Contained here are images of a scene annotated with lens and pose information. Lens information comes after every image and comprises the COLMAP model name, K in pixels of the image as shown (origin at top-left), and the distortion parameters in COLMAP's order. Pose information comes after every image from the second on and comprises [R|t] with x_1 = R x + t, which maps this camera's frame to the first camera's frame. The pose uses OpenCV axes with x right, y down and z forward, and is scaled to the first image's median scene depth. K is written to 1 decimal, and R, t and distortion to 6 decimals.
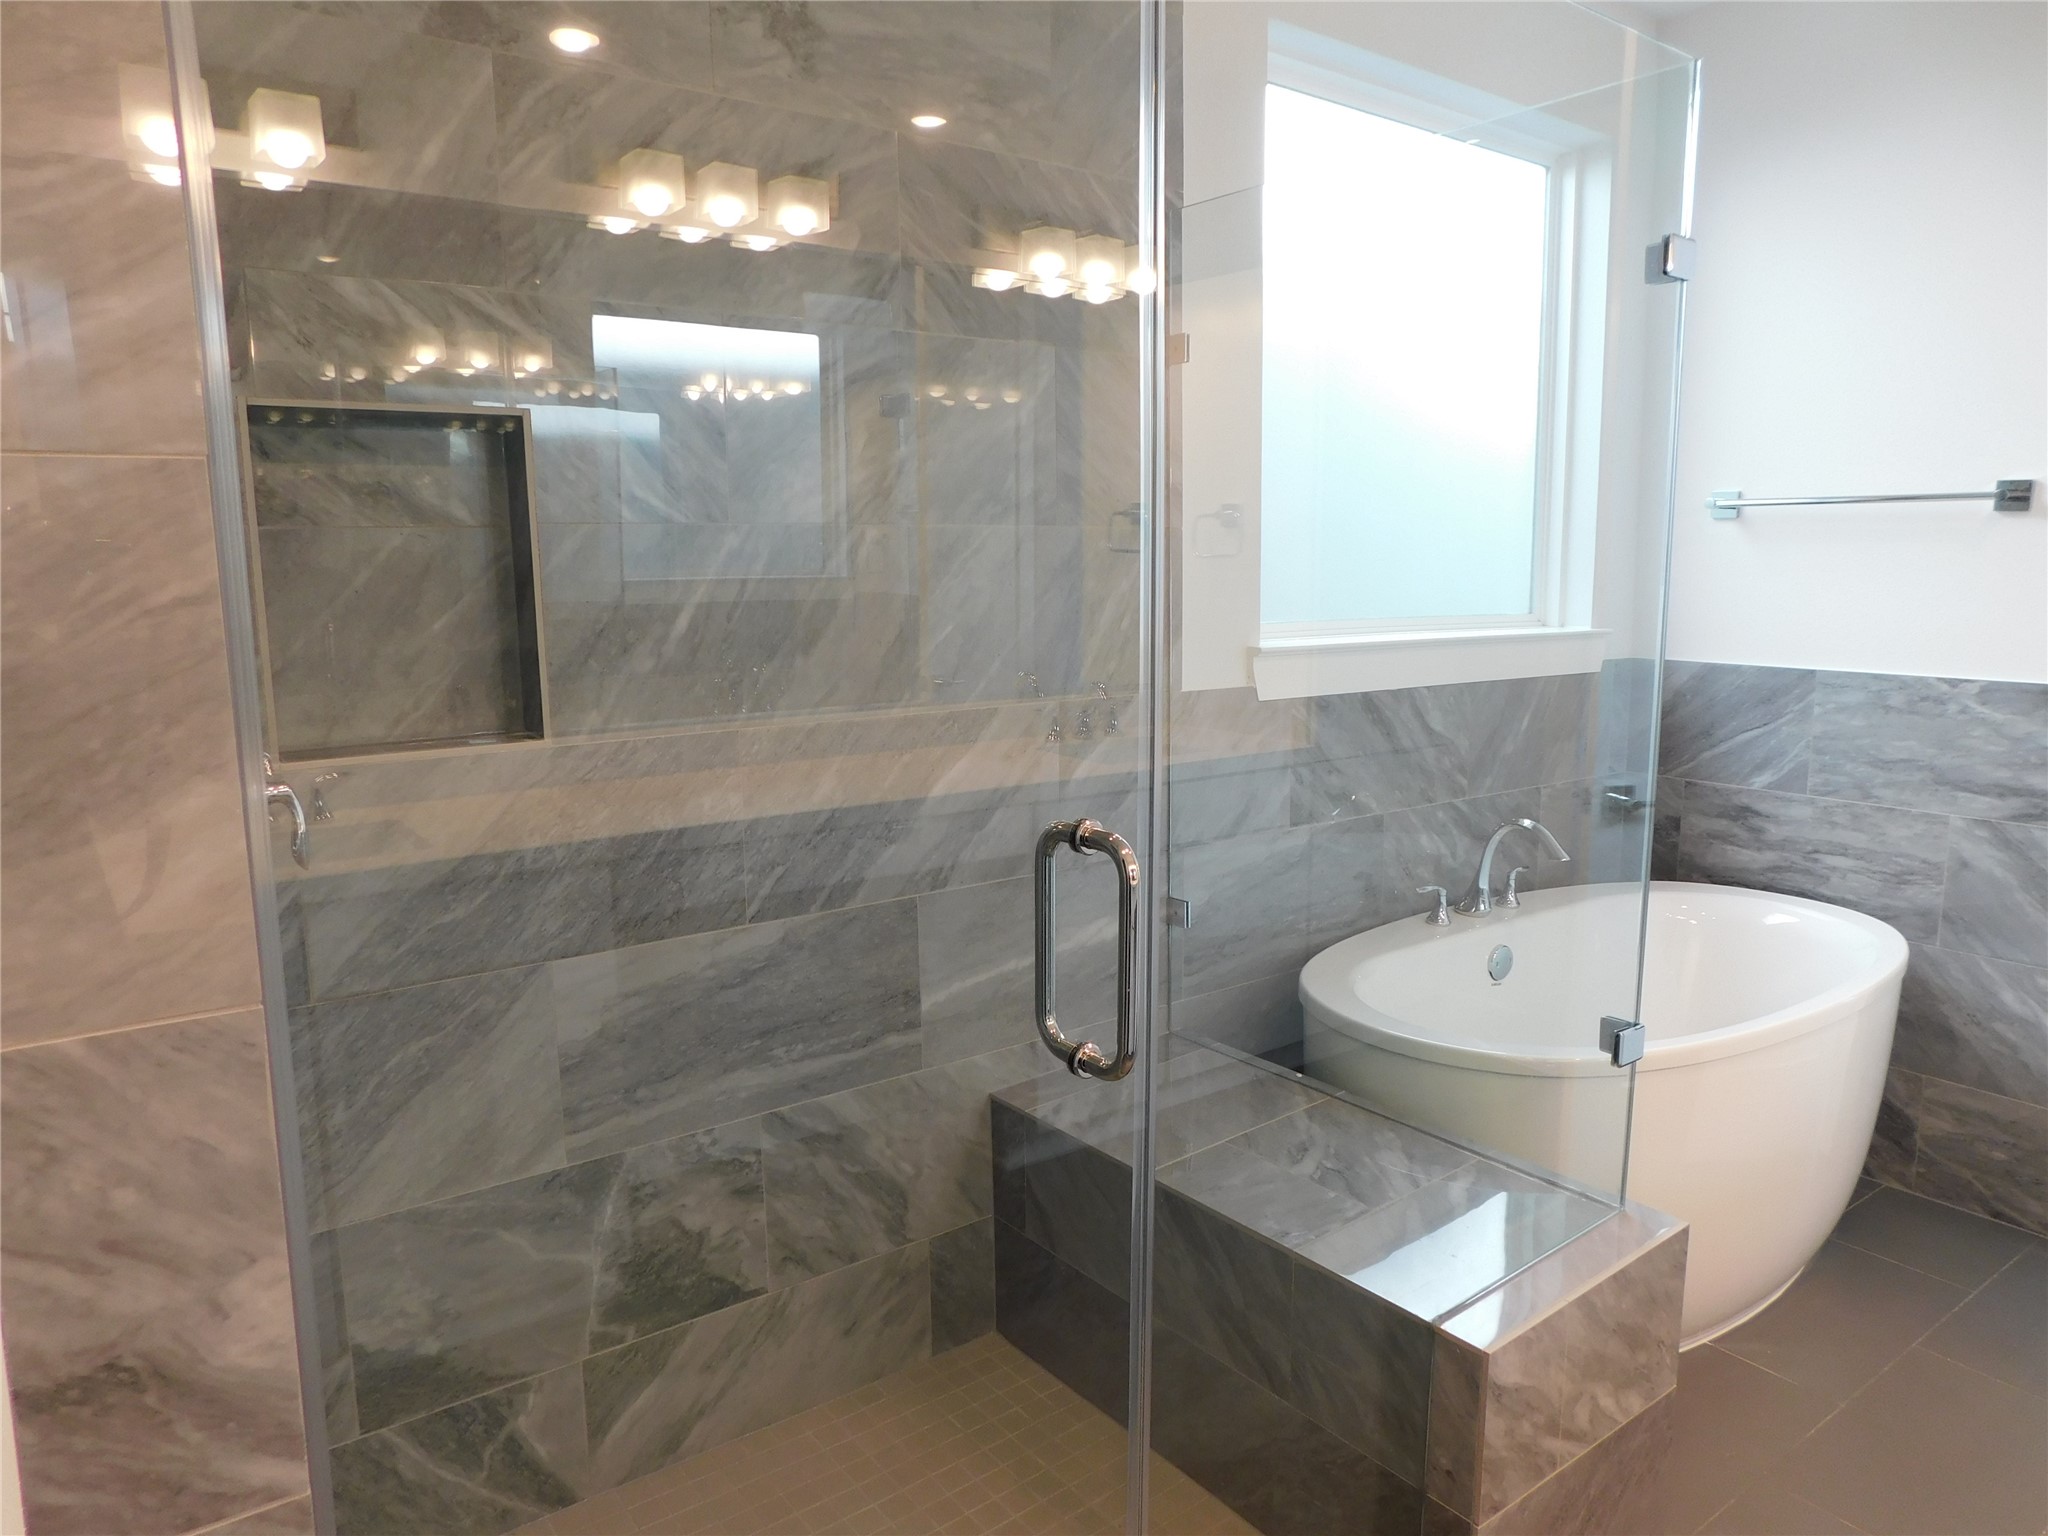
lens RADIAL K [[1364.3, 0, 1024.2], [0, 1364.3, 762.1], [0, 0, 1]] dist [-0.054165, 0.055341]
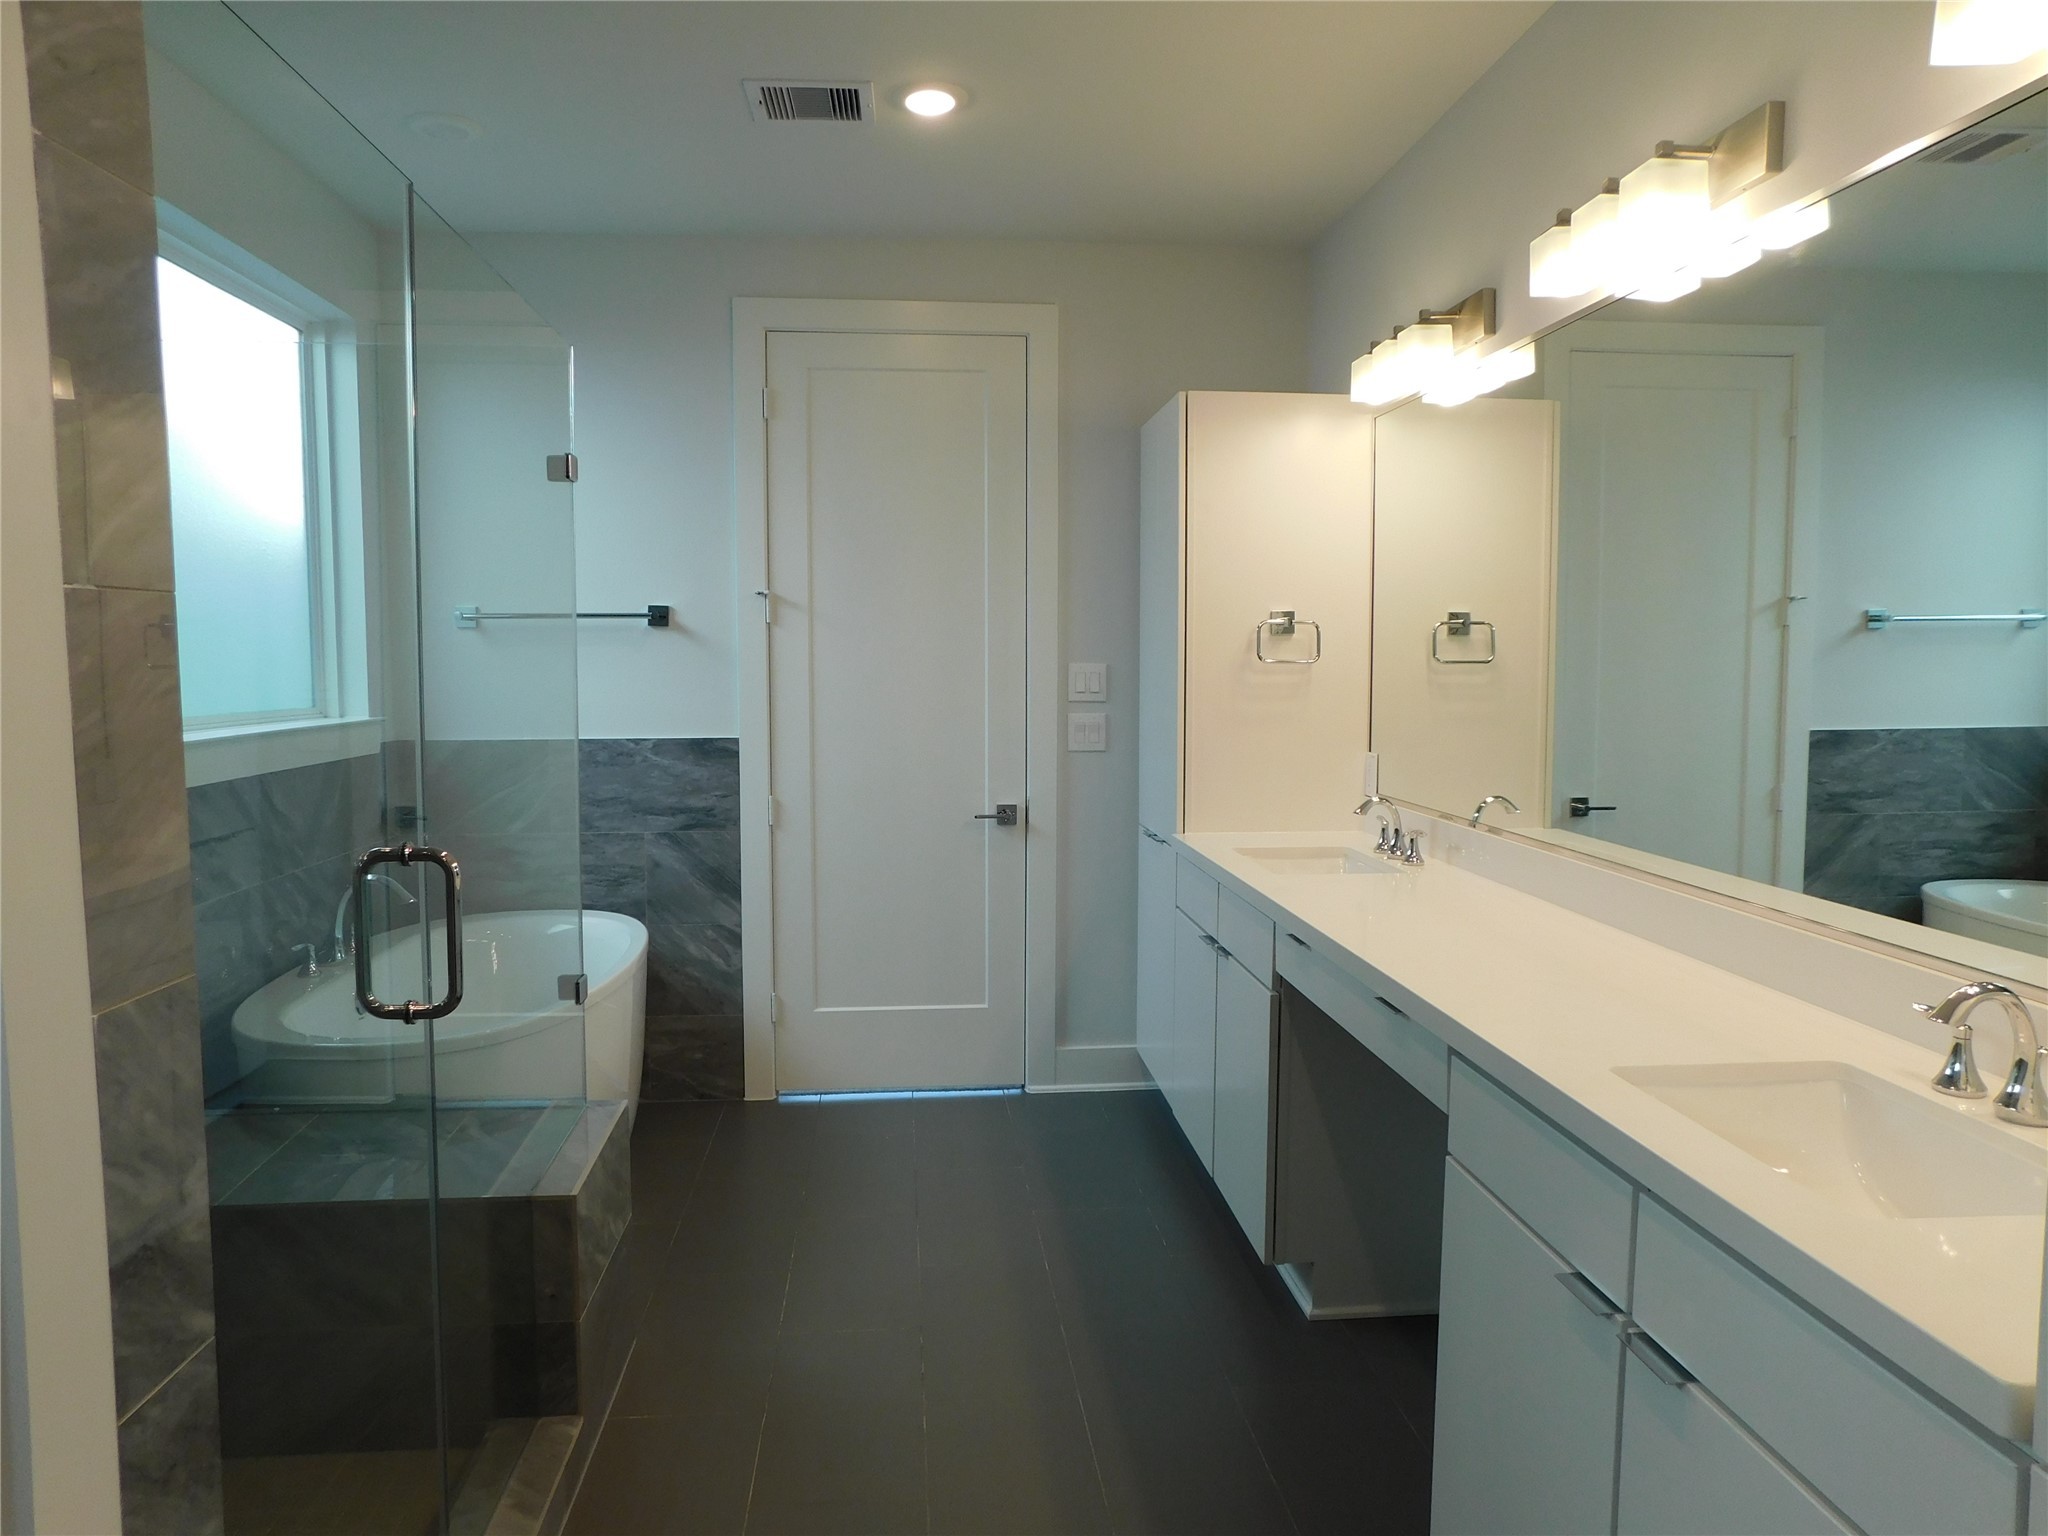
lens RADIAL K [[1364.3, 0, 1012.4], [0, 1364.3, 781.4], [0, 0, 1]] dist [-0.054165, 0.055341]
pose [[0.534261, -0.077667, 0.841744, -0.335010], [0.127219, 0.991816, 0.010767, 0.019582], [-0.835692, 0.101333, 0.539769, -0.132211]]
